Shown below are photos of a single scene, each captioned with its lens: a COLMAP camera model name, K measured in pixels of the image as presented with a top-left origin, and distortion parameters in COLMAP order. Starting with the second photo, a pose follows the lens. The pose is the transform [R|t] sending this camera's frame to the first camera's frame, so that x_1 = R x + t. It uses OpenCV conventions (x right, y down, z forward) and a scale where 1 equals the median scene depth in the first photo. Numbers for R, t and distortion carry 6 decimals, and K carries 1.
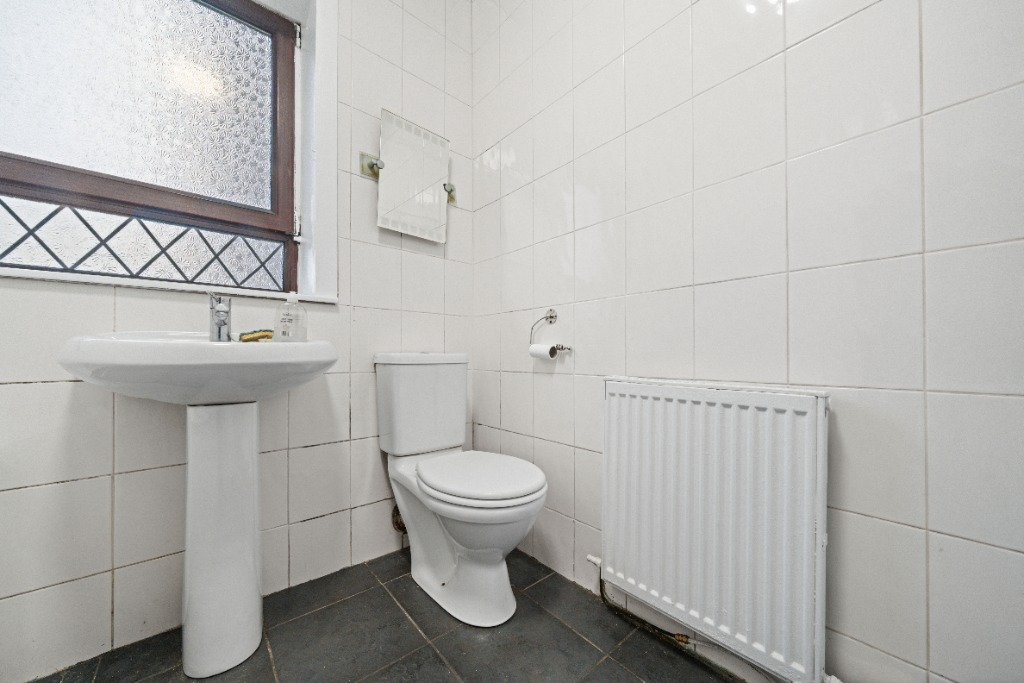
lens RADIAL K [[363.4, 0, 511.4], [0, 363.4, 350.4], [0, 0, 1]] dist [-0.003601, 0.000111]
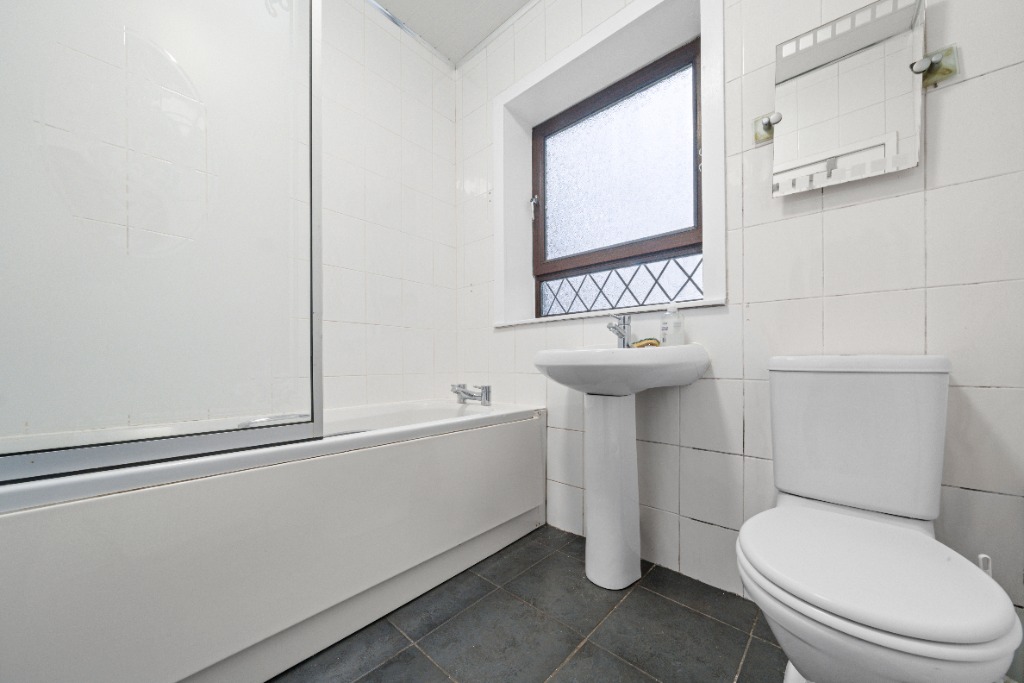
lens RADIAL K [[363.4, 0, 500.0], [0, 363.4, 361.5], [0, 0, 1]] dist [-0.003601, 0.000111]
pose [[0.104293, 0.000495, -0.994546, 0.429218], [0.013510, 0.999907, 0.001914, 0.009909], [0.994455, -0.013636, 0.104277, 0.370088]]
